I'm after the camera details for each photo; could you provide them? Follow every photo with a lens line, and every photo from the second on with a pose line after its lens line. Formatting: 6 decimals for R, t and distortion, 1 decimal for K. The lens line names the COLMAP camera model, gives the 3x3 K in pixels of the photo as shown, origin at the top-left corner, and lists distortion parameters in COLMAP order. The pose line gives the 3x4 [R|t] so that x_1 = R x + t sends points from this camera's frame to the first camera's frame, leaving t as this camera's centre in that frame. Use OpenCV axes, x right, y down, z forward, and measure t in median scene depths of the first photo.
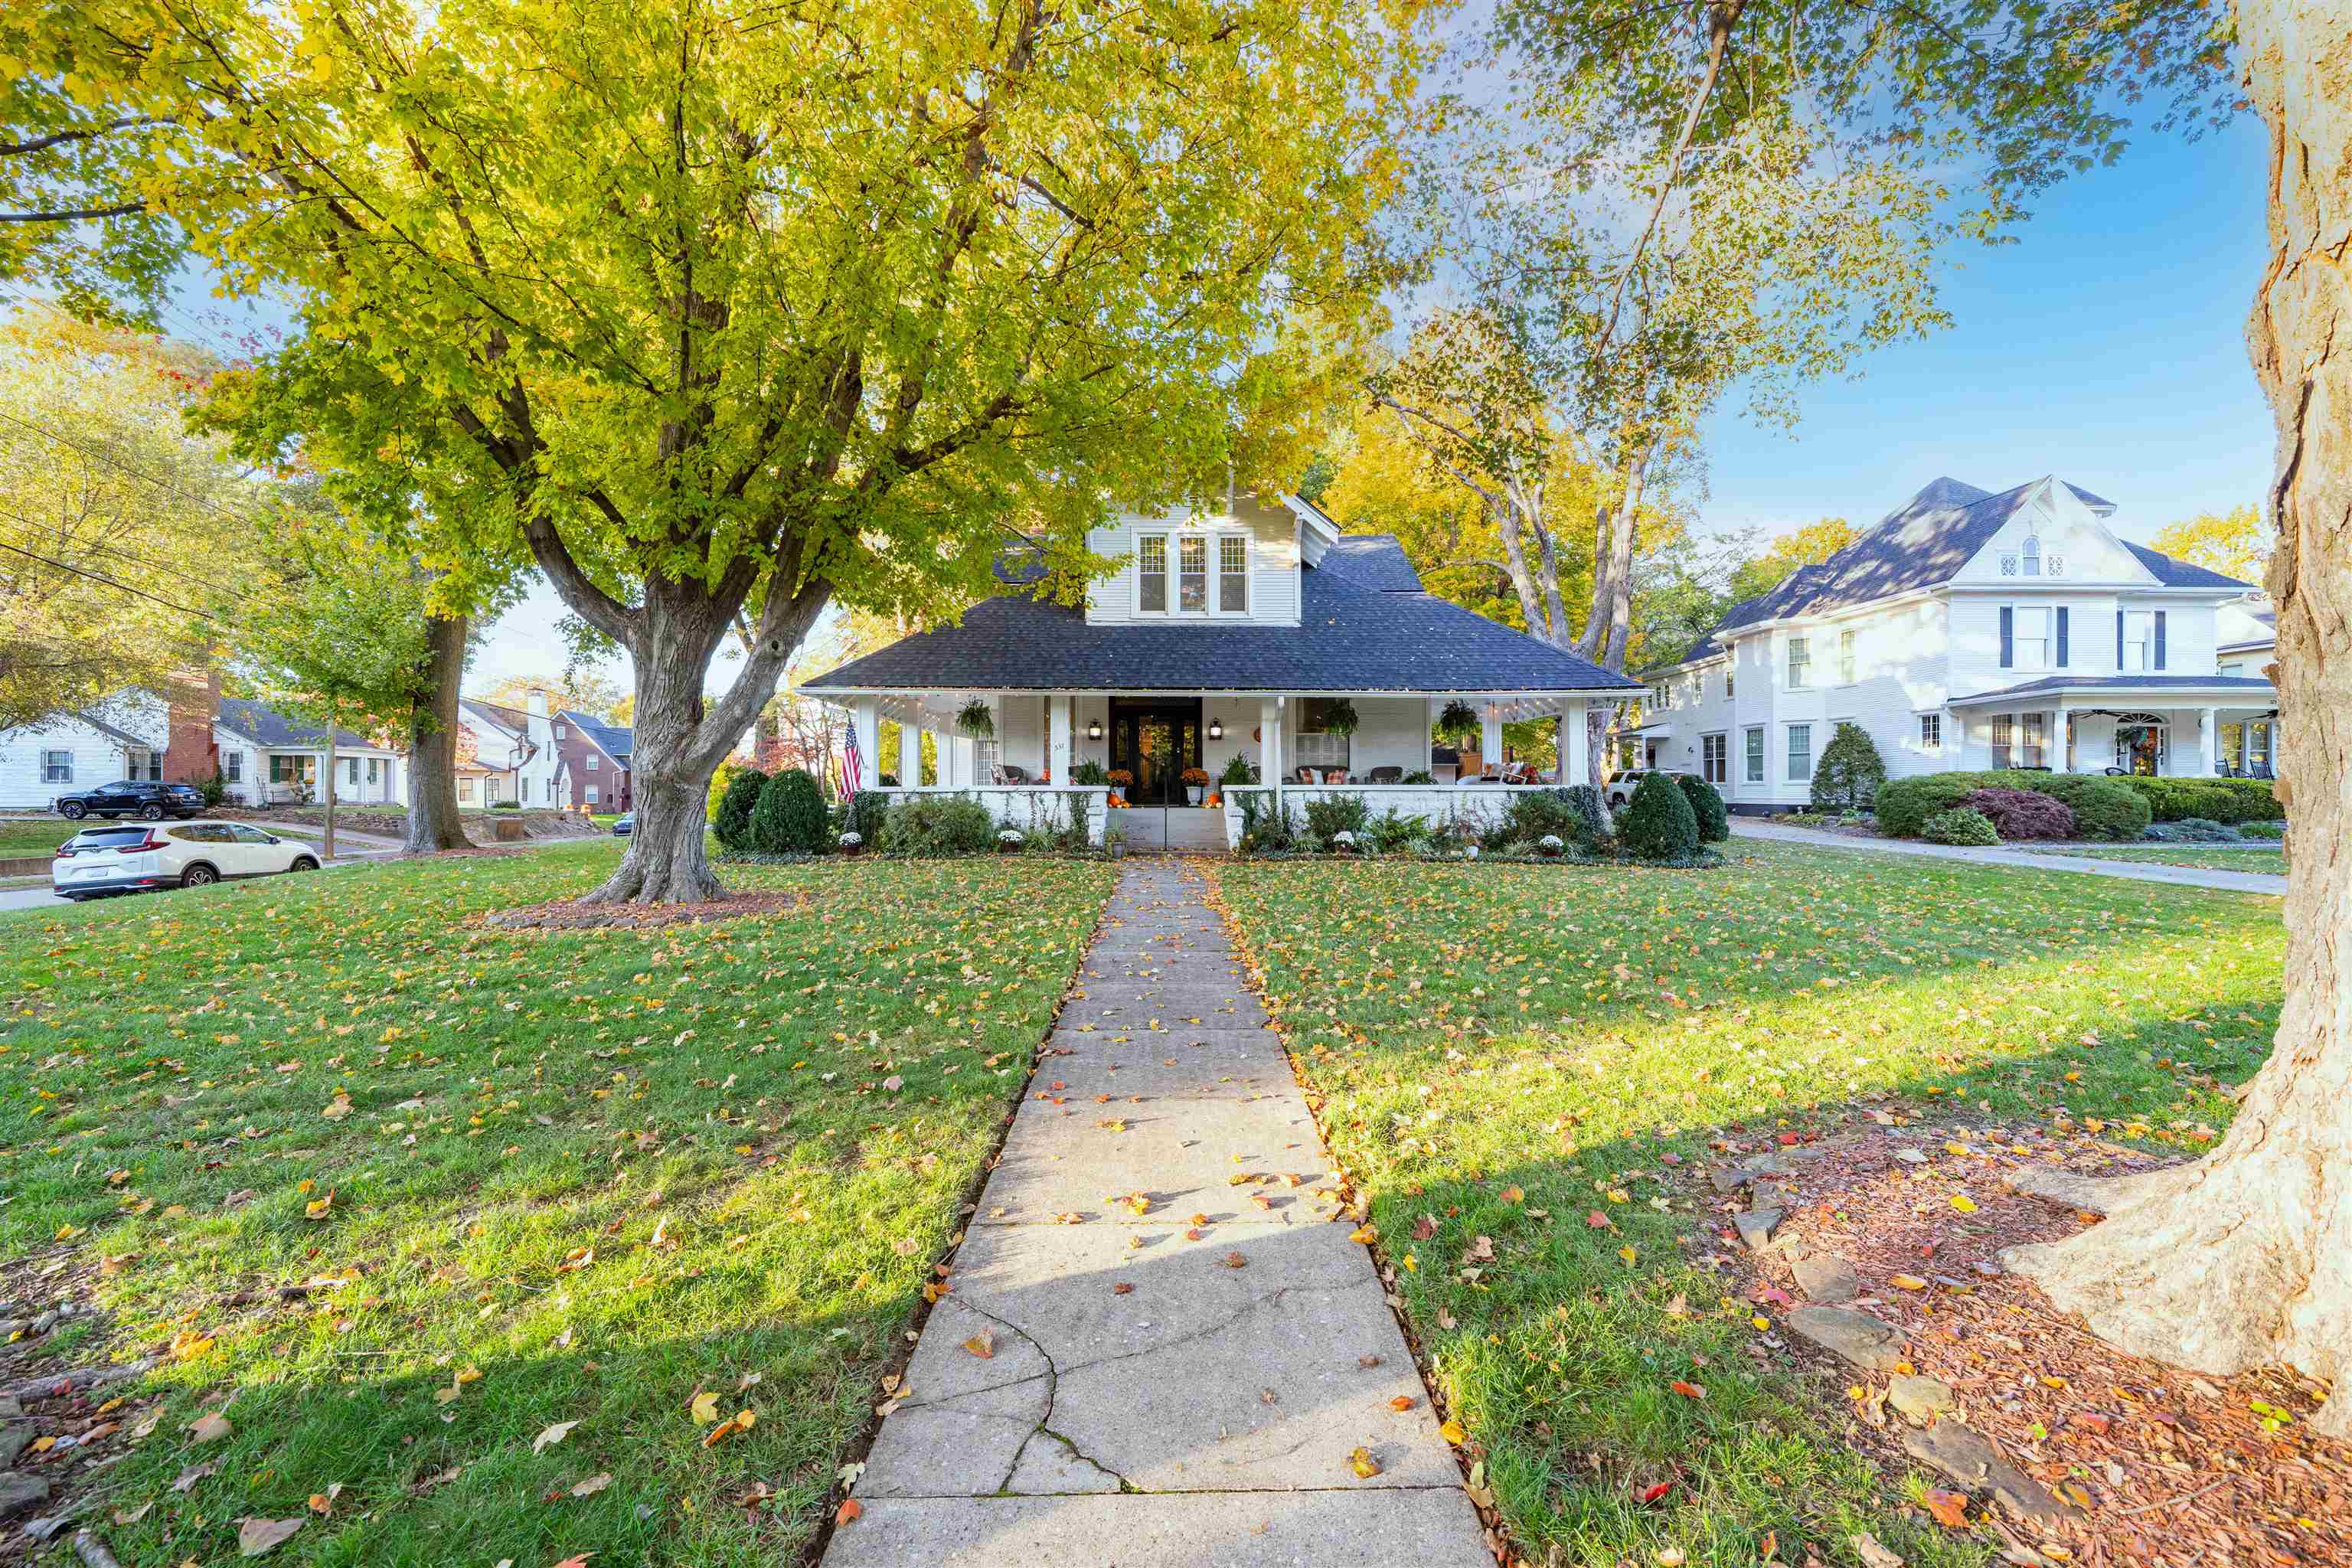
lens RADIAL K [[887.1, 0, 1176.0], [0, 887.1, 784.0], [0, 0, 1]] dist [-0.000183, -0.000001]
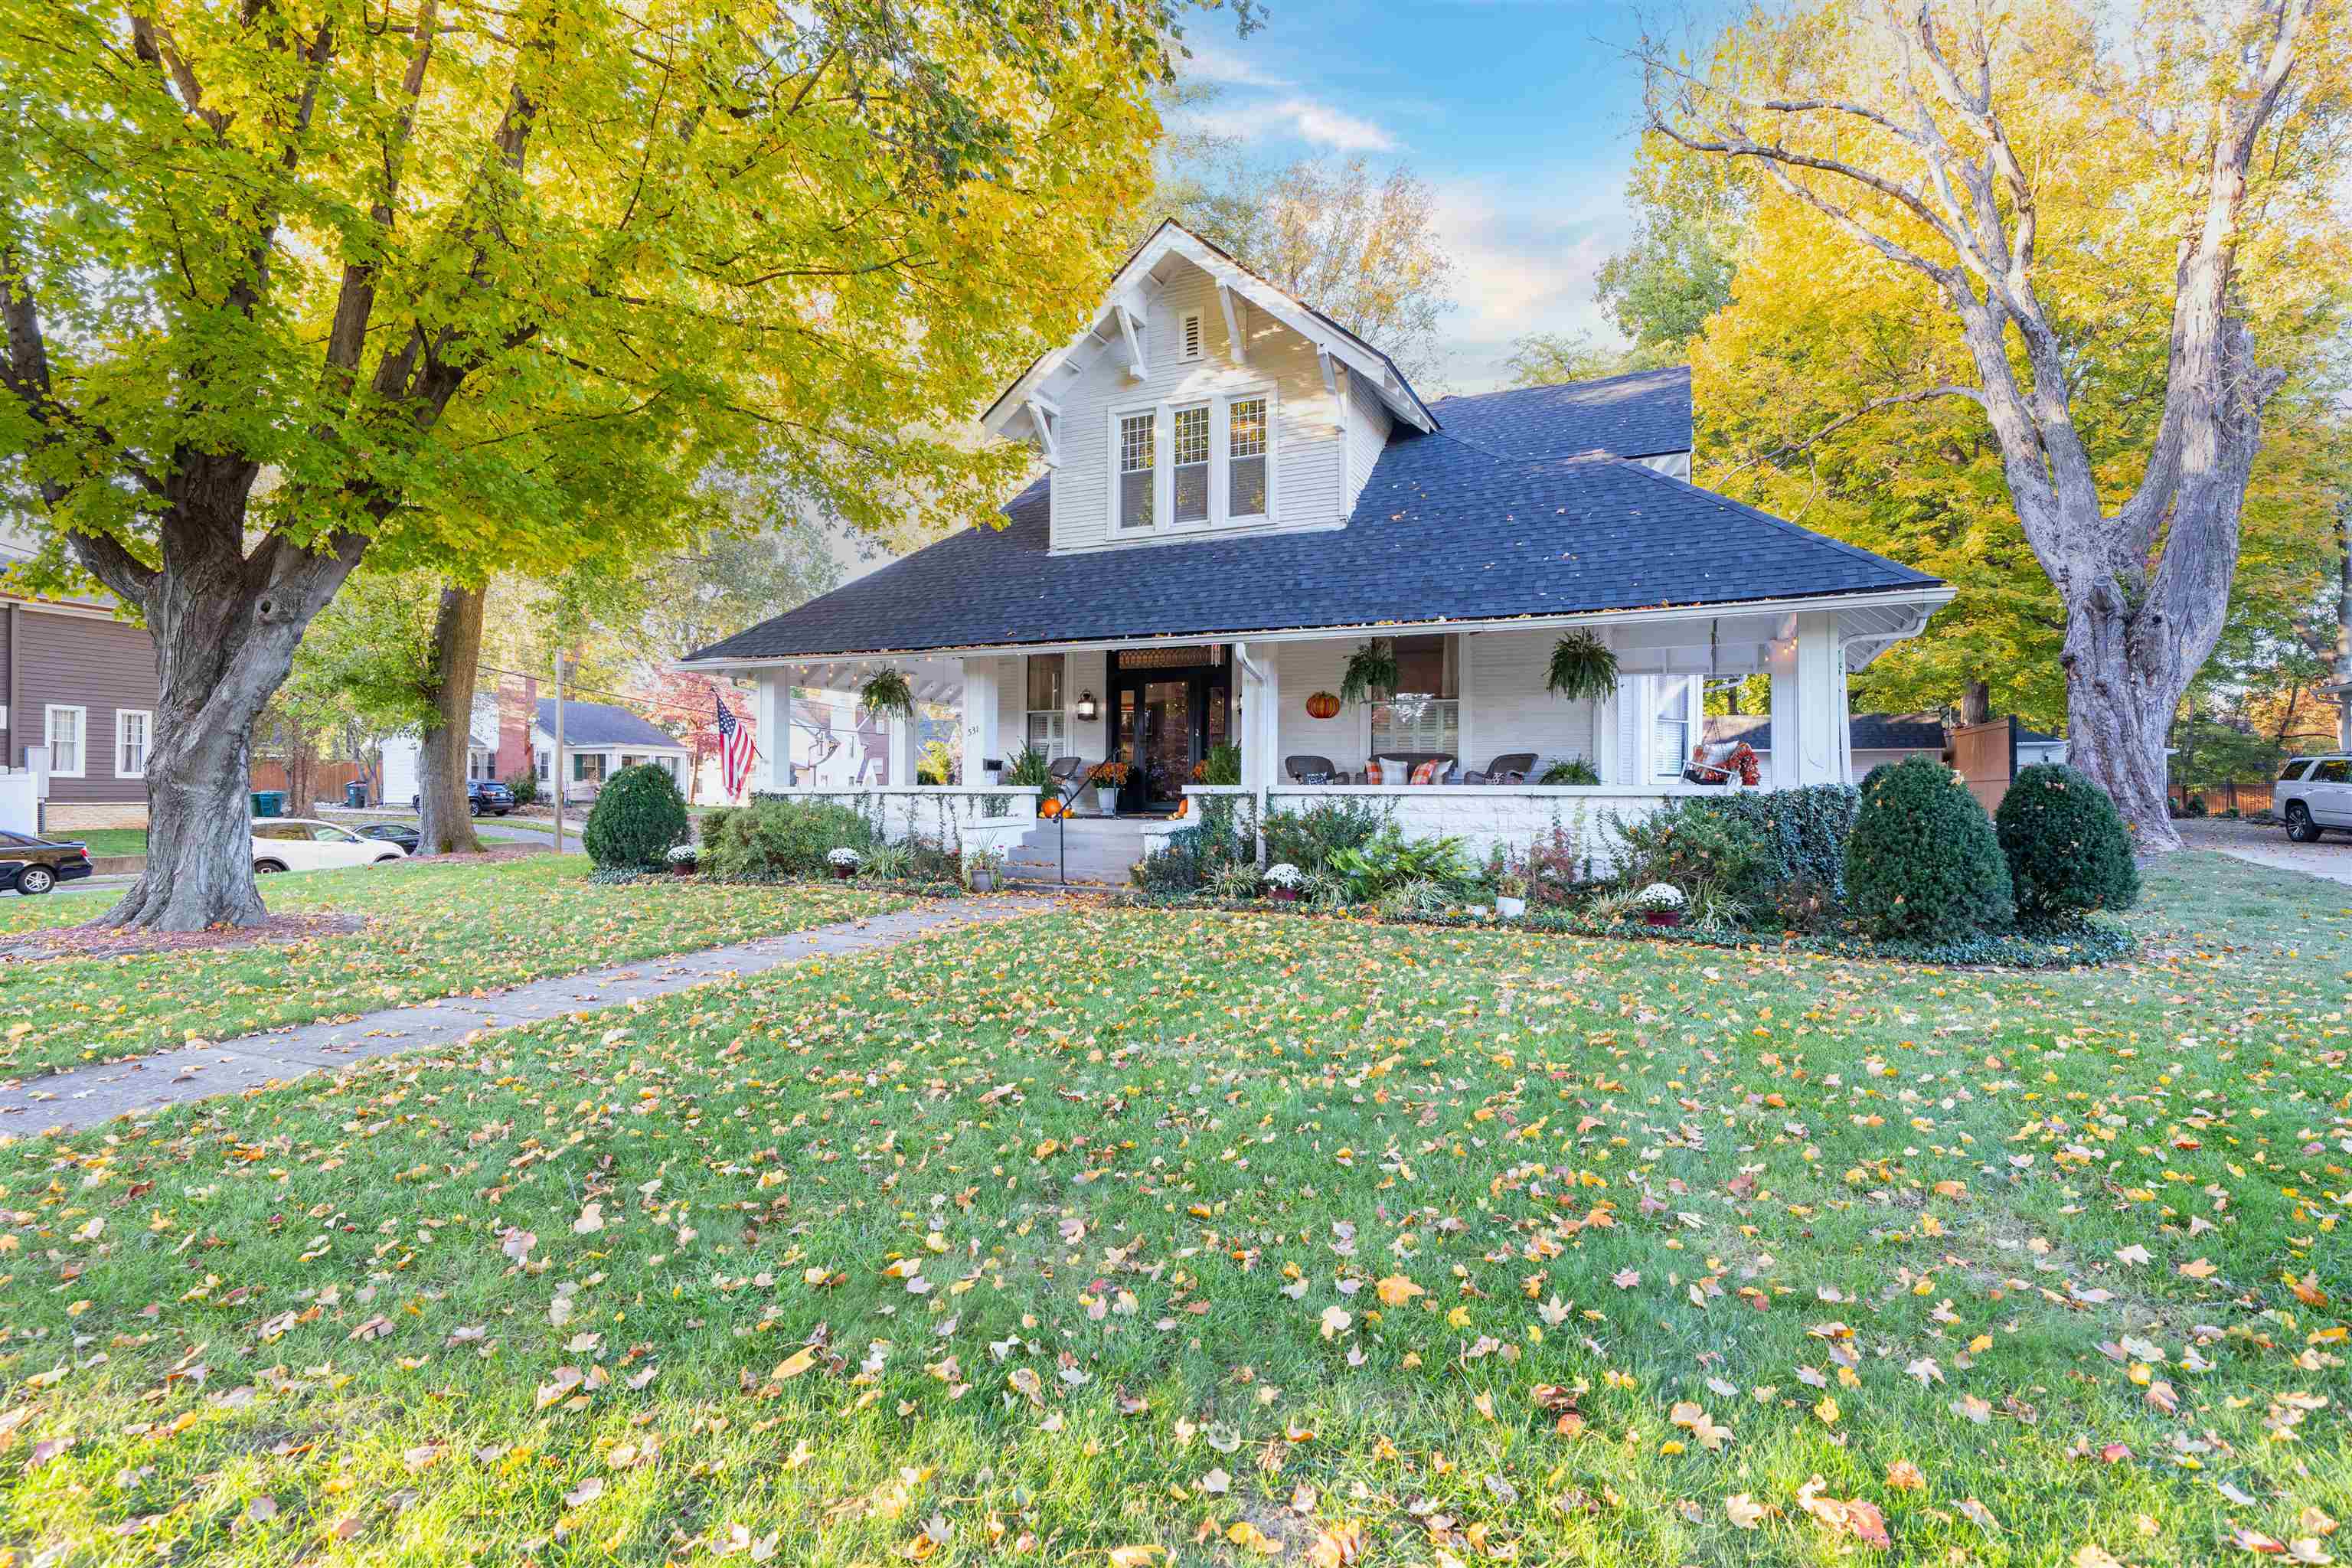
lens RADIAL K [[1141.1, 0, 1176.0], [0, 1141.1, 784.0], [0, 0, 1]] dist [-0.000006, 0.000175]
pose [[0.904954, 0.000720, -0.425508, 0.370264], [0.000201, 0.999998, 0.002121, -0.001225], [0.425508, -0.002005, 0.904952, 0.227826]]
